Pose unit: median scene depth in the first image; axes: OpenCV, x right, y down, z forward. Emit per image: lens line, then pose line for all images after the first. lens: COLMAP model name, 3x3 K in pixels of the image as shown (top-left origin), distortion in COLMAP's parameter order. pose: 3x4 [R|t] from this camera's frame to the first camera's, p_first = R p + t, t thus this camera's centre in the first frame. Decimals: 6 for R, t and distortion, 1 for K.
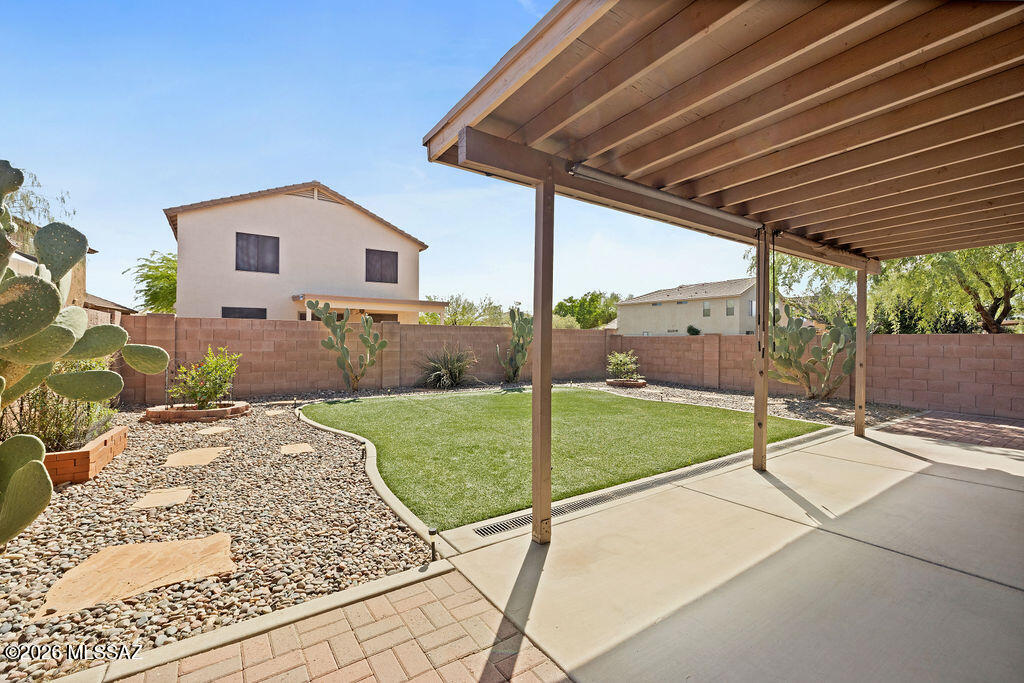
lens RADIAL K [[431.7, 0, 512.1], [0, 431.7, 343.1], [0, 0, 1]] dist [0.000252, 0.000025]
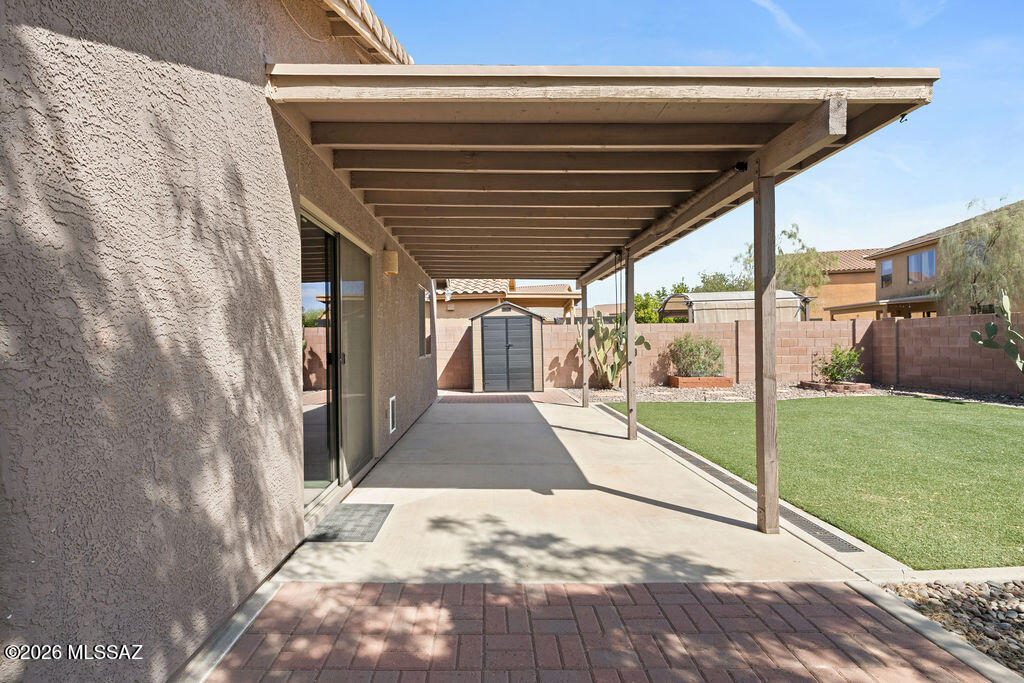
lens RADIAL K [[431.7, 0, 508.5], [0, 431.7, 342.4], [0, 0, 1]] dist [0.000252, 0.000025]
pose [[-0.535760, 0.002885, -0.844365, 0.860034], [0.003518, 0.999993, 0.001184, 0.002815], [0.844363, -0.002336, -0.535767, 0.652189]]
